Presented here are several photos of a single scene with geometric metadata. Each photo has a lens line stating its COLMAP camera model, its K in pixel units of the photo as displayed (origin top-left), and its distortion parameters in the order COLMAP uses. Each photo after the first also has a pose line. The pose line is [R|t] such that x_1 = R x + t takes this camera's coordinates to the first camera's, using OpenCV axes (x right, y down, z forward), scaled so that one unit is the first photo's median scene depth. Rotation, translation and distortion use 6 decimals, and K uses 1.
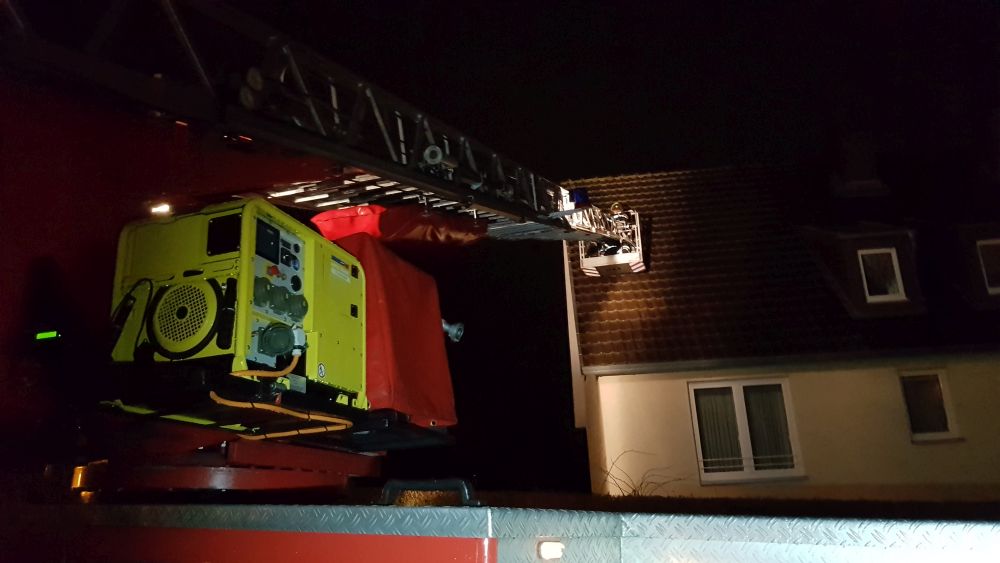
lens RADIAL K [[767.9, 0, 500.0], [0, 767.9, 281.5], [0, 0, 1]] dist [0.094770, -0.001550]
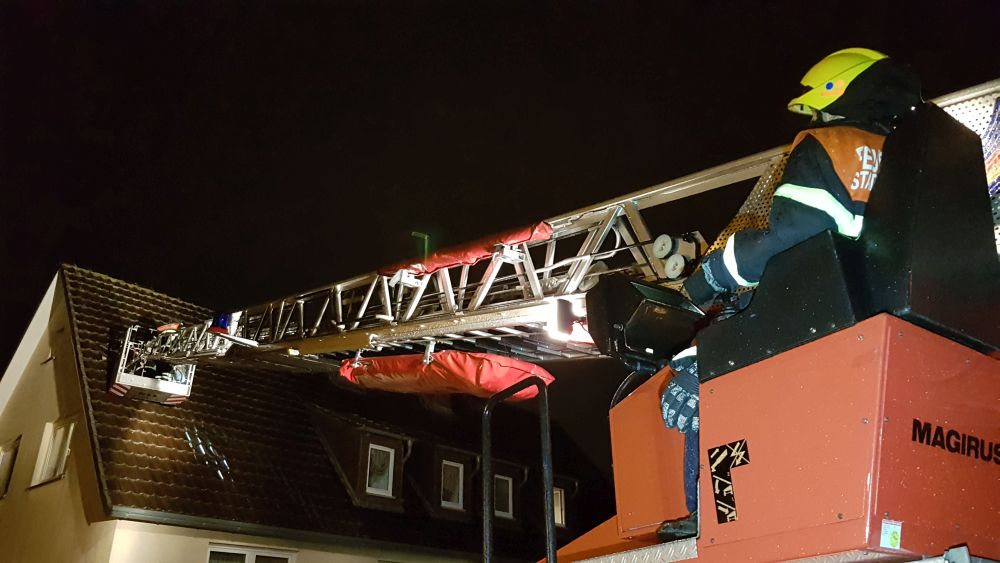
lens RADIAL K [[767.9, 0, 500.0], [0, 767.9, 281.5], [0, 0, 1]] dist [0.094770, -0.001550]
pose [[0.612300, 0.401128, 0.681311, -0.311518], [-0.265214, 0.916015, -0.300962, 0.033429], [-0.744816, 0.003586, 0.667260, 0.104334]]
